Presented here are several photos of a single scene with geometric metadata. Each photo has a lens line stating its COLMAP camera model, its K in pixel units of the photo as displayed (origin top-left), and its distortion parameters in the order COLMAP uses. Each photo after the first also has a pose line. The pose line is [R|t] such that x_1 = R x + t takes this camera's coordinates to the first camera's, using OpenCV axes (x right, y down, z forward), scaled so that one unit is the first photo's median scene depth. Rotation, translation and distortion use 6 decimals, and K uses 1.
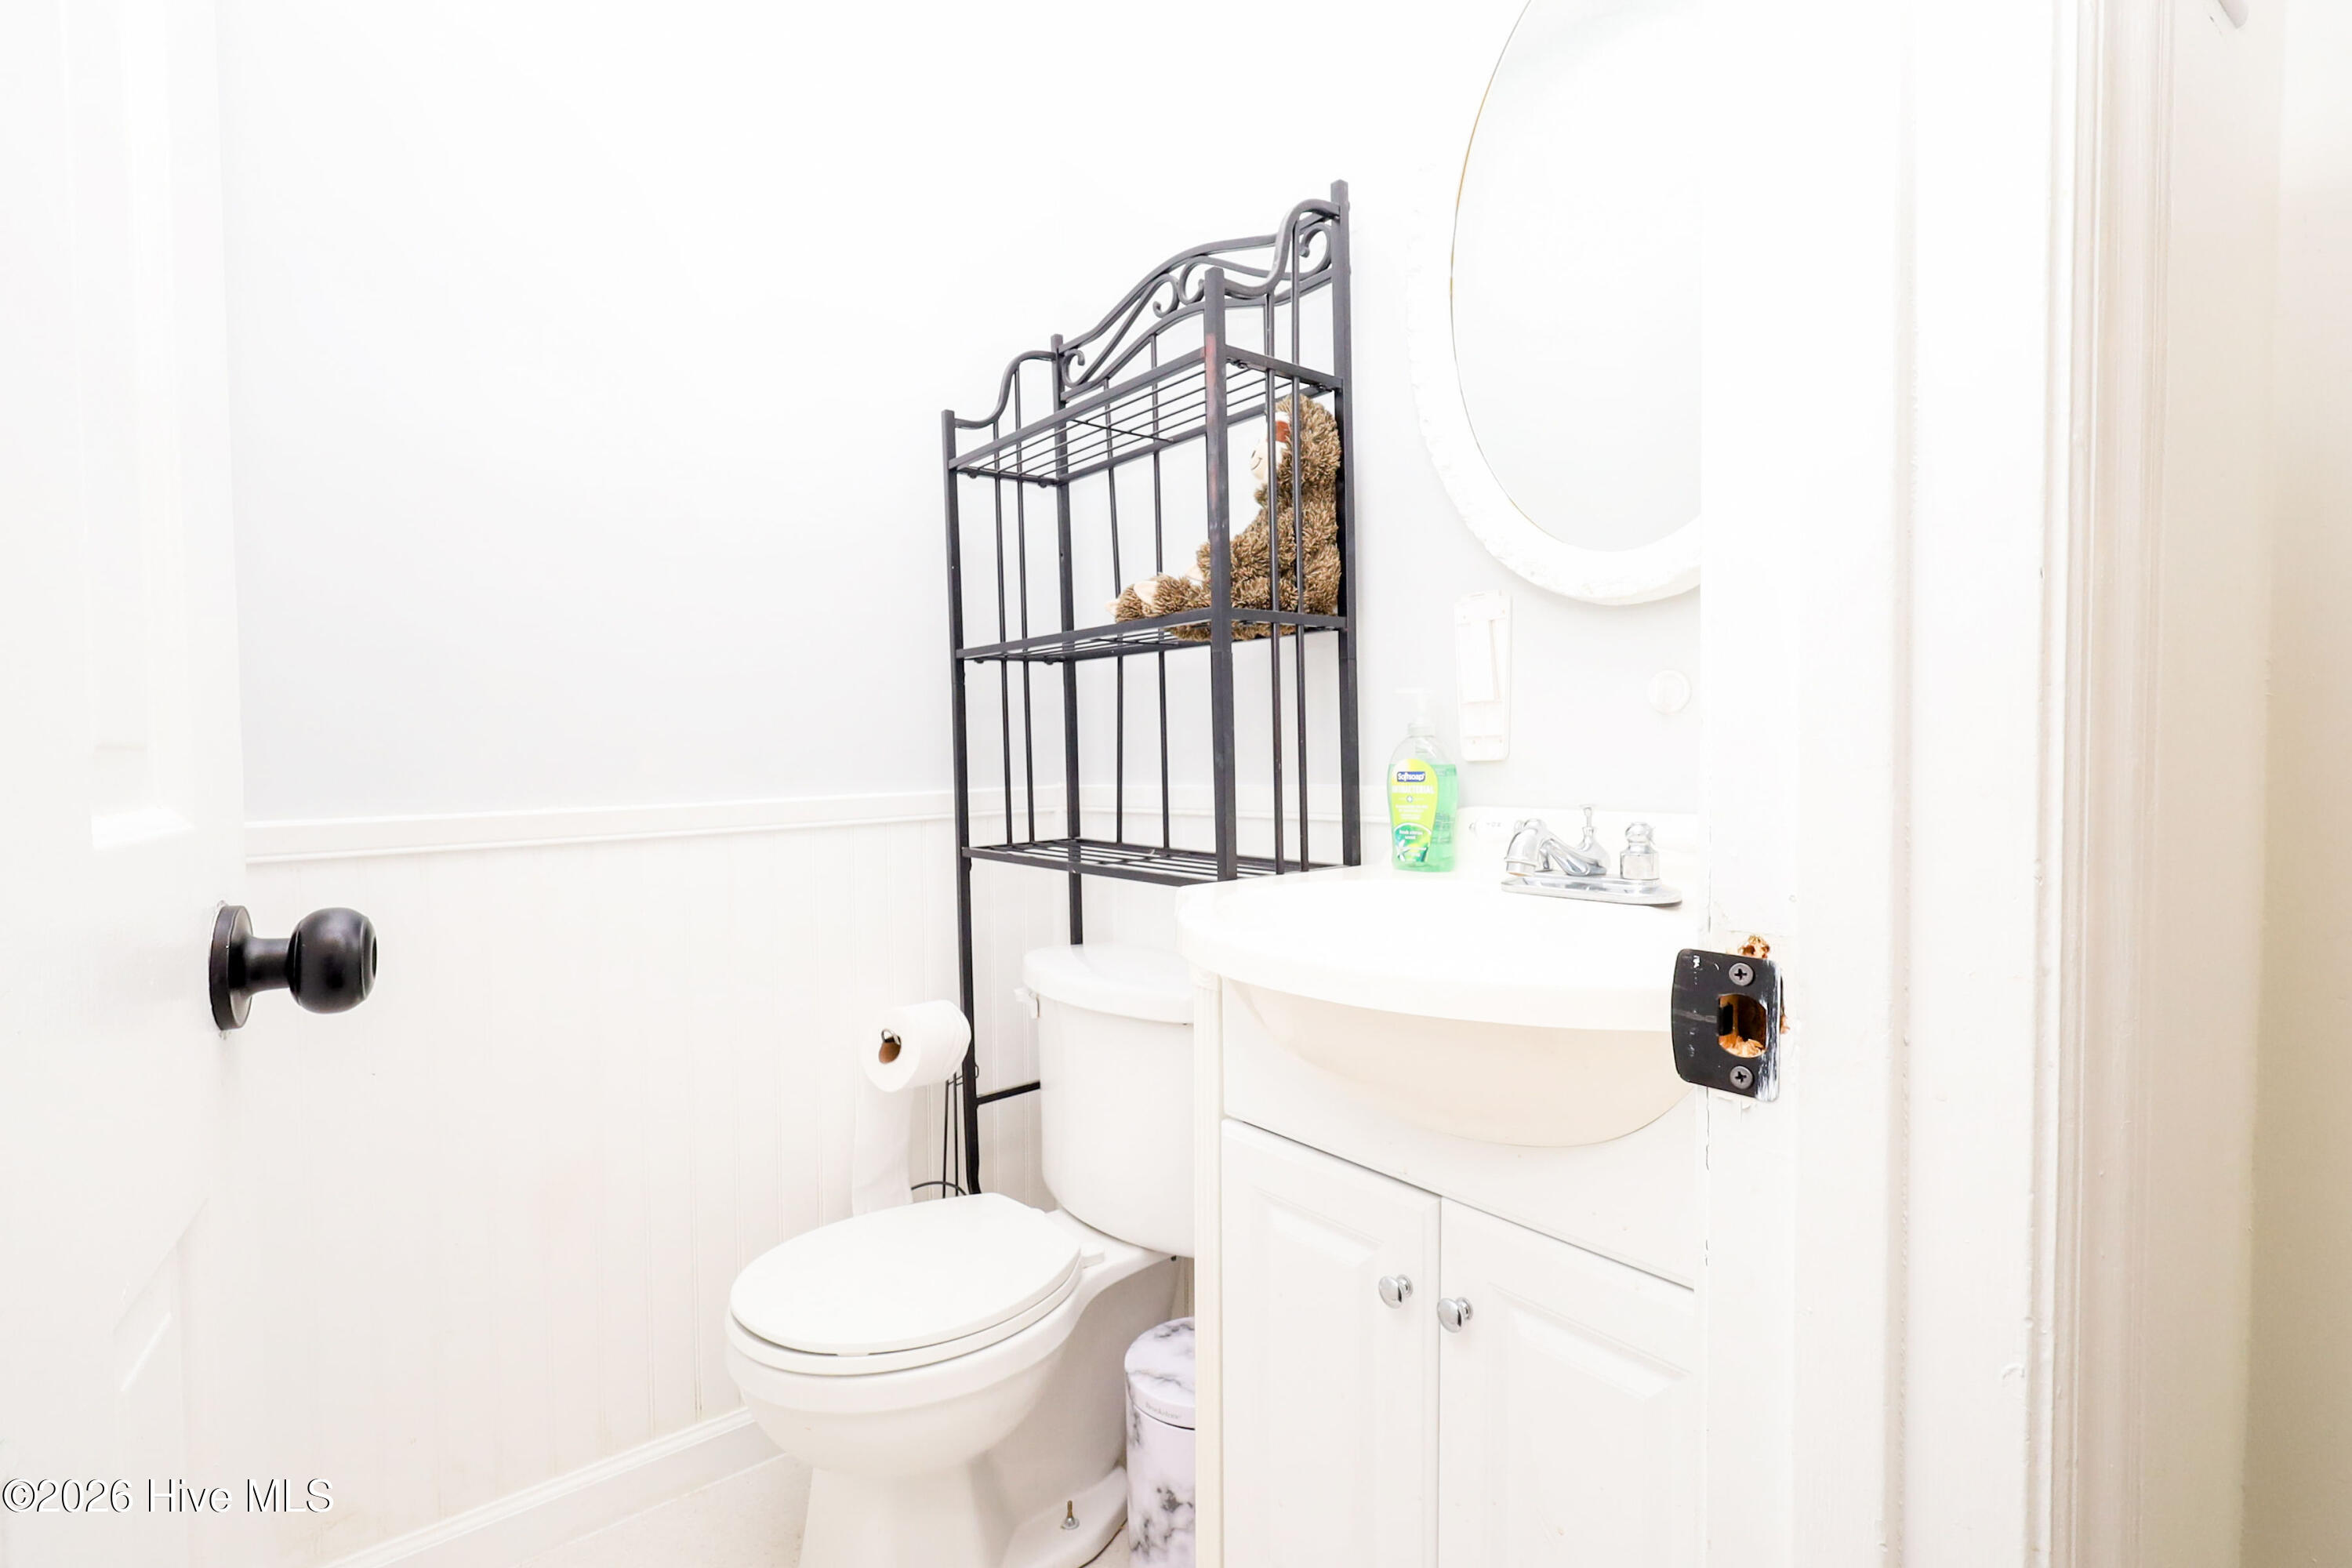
lens RADIAL K [[1036.9, 0, 1140.7], [0, 1036.9, 798.4], [0, 0, 1]] dist [-0.000853, 0.000117]
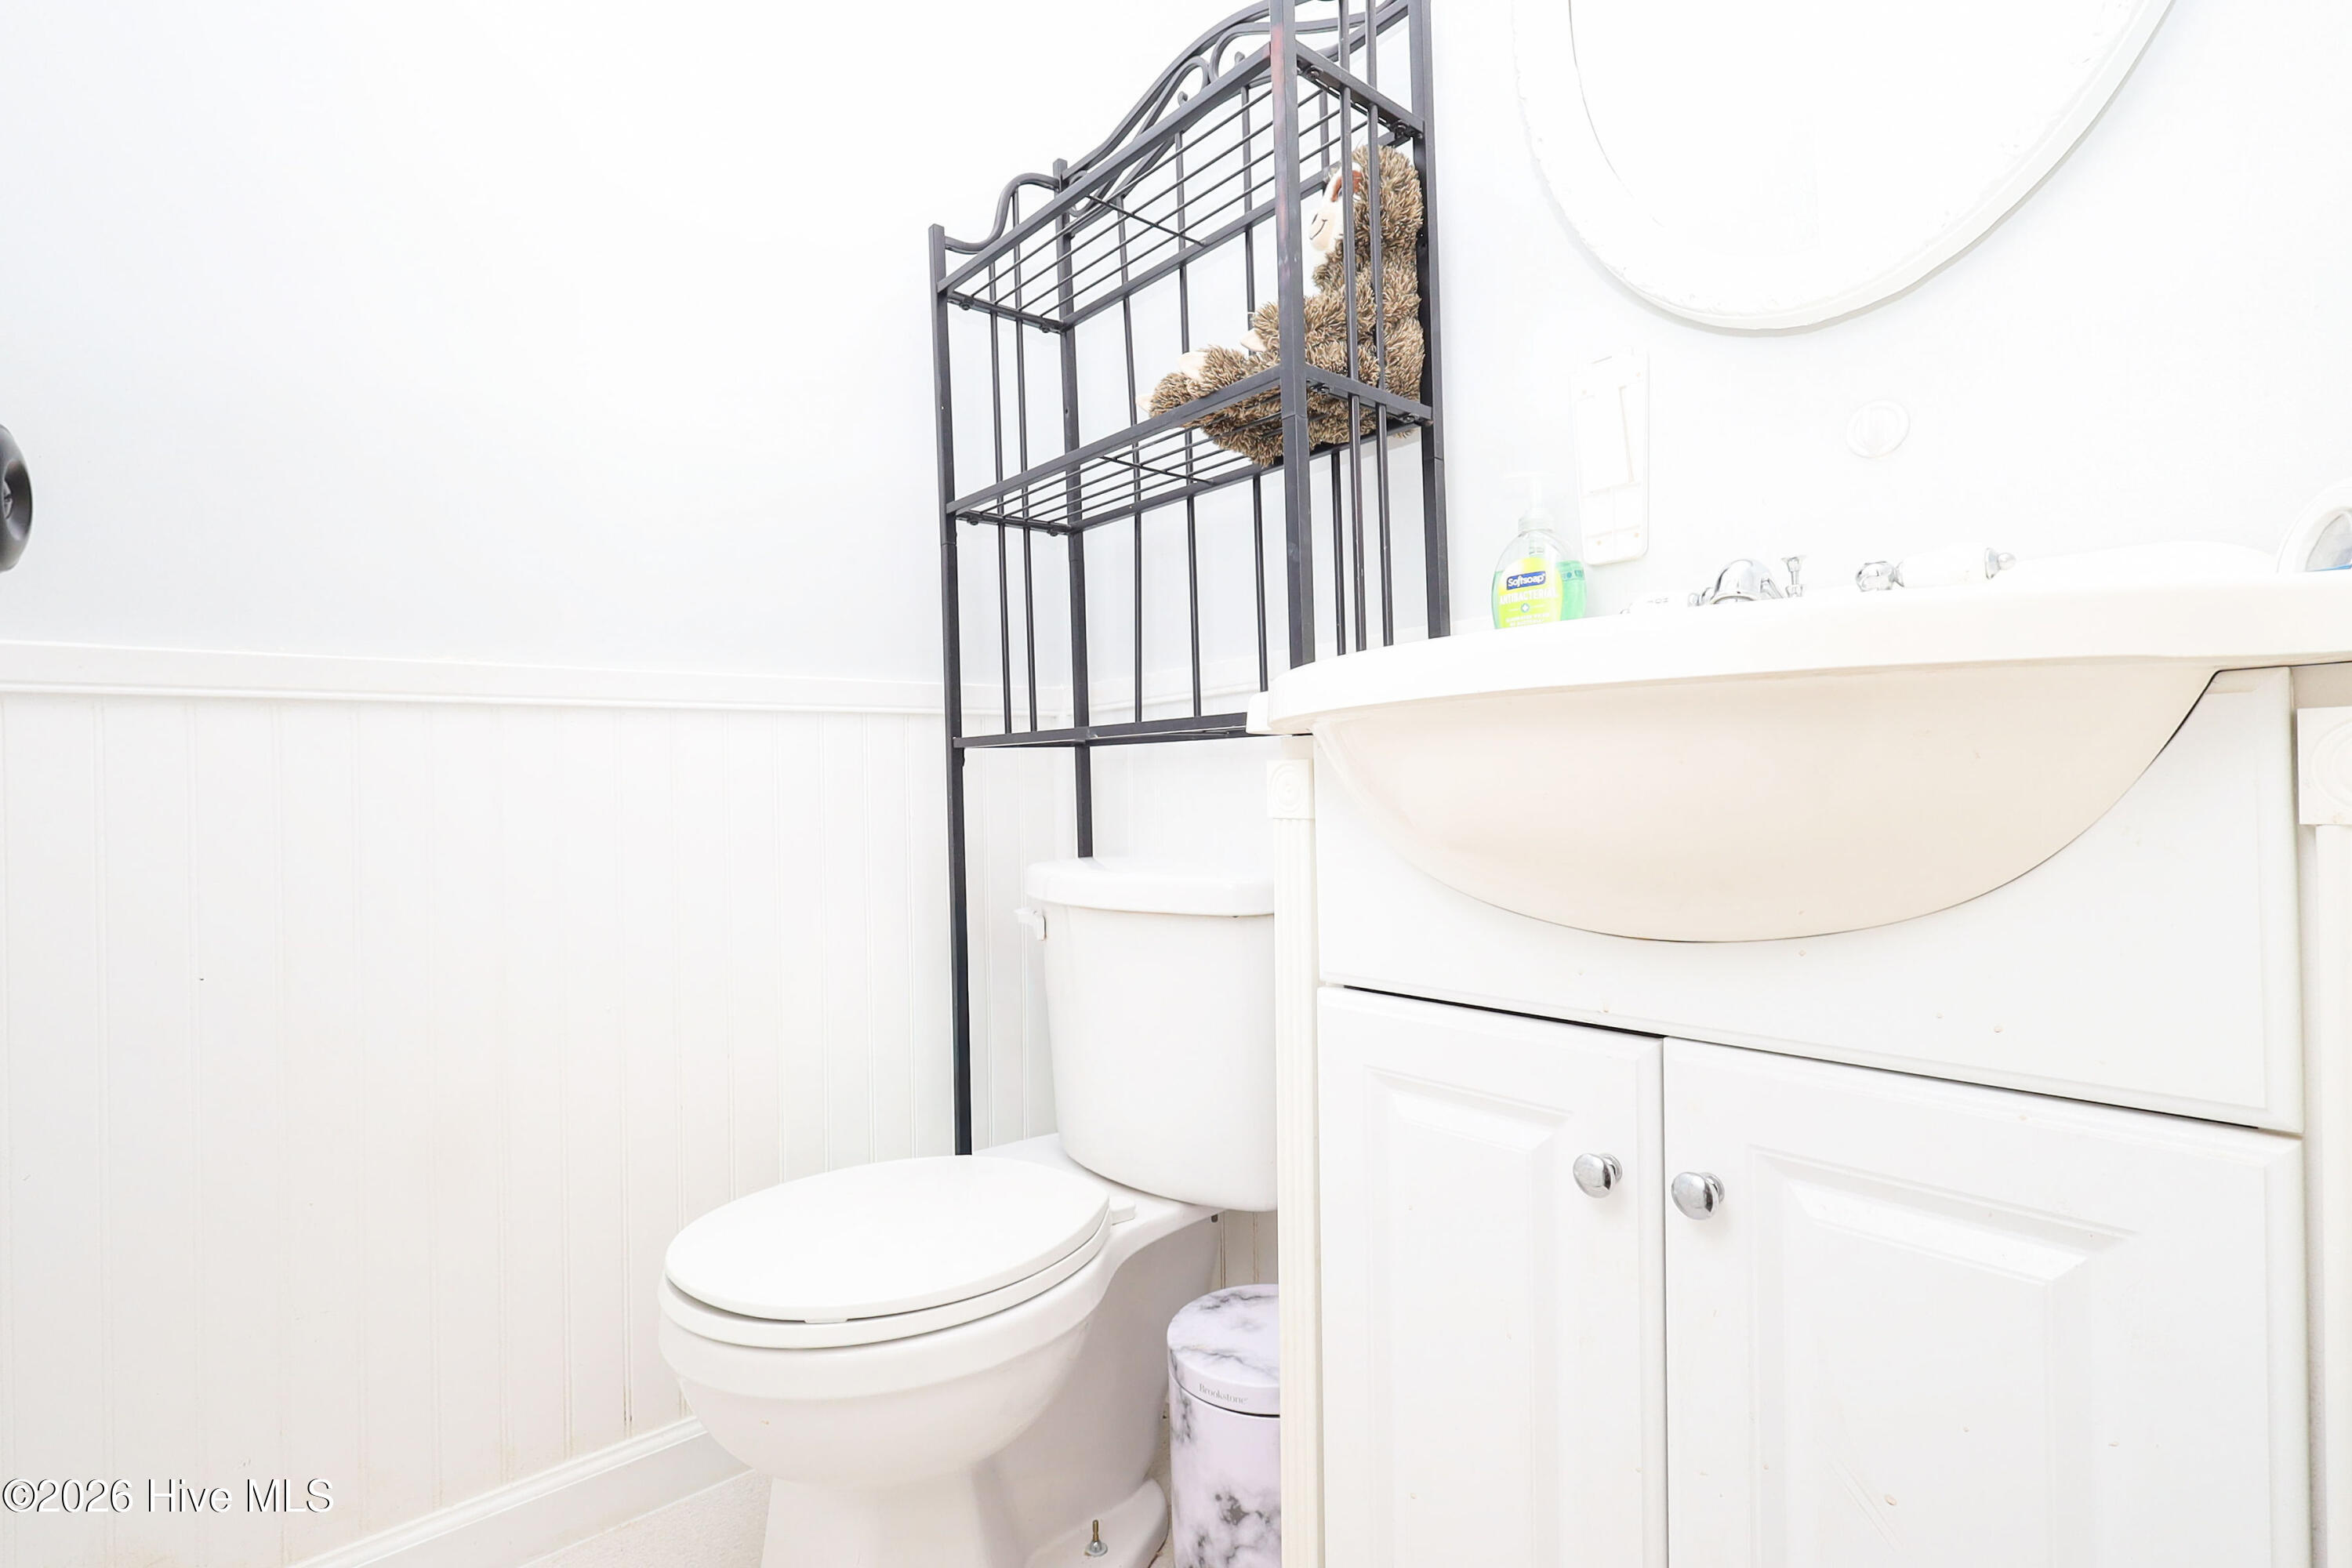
lens RADIAL K [[1133.0, 0, 1177.0], [0, 1133.0, 711.7], [0, 0, 1]] dist [-0.002697, 0.000822]
pose [[0.999345, -0.006455, 0.035618, -0.037550], [0.007697, 0.999363, -0.034836, 0.096286], [-0.035370, 0.035088, 0.998758, 0.116629]]
